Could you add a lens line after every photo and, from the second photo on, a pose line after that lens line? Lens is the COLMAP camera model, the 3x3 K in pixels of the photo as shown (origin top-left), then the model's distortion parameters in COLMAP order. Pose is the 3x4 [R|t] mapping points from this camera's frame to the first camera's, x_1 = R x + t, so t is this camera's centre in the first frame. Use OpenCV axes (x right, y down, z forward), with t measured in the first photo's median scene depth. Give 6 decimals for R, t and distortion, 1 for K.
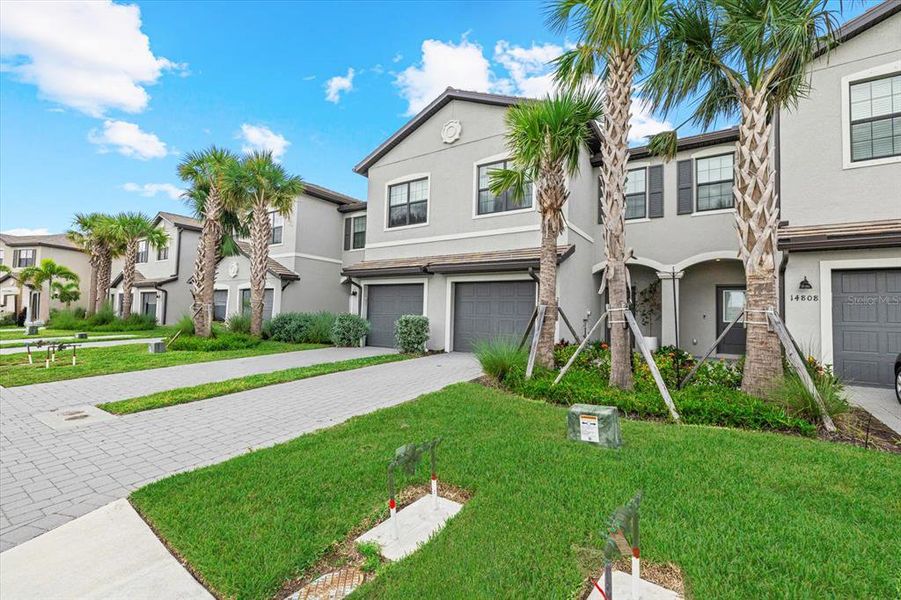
lens RADIAL K [[384.7, 0, 451.8], [0, 384.7, 293.8], [0, 0, 1]] dist [-0.000717, 0.000420]
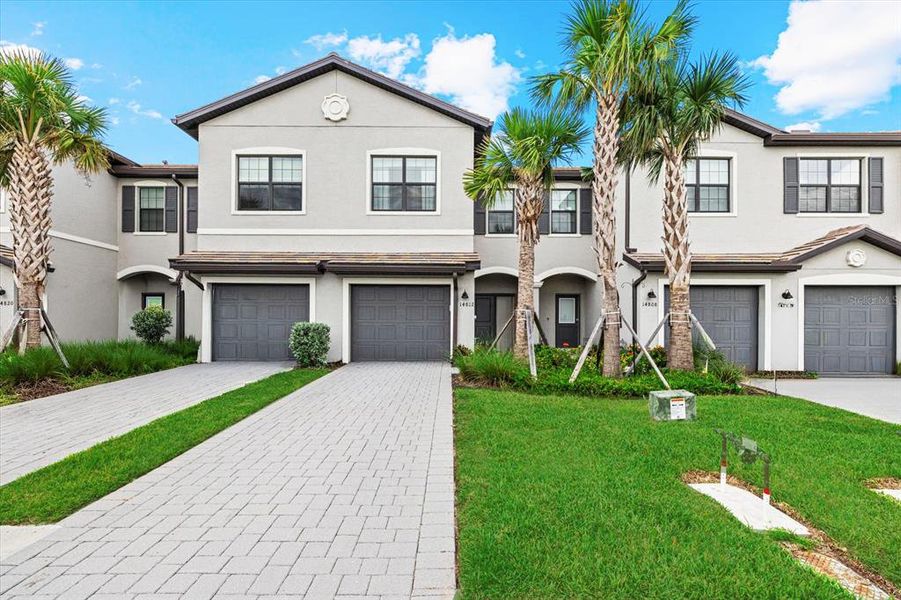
lens RADIAL K [[392.9, 0, 450.4], [0, 392.9, 318.0], [0, 0, 1]] dist [0.001783, 0.000126]
pose [[0.831988, -0.012892, 0.554643, -0.301995], [-0.014181, 0.998909, 0.044491, 0.004264], [-0.554612, -0.044882, 0.830898, 0.118358]]
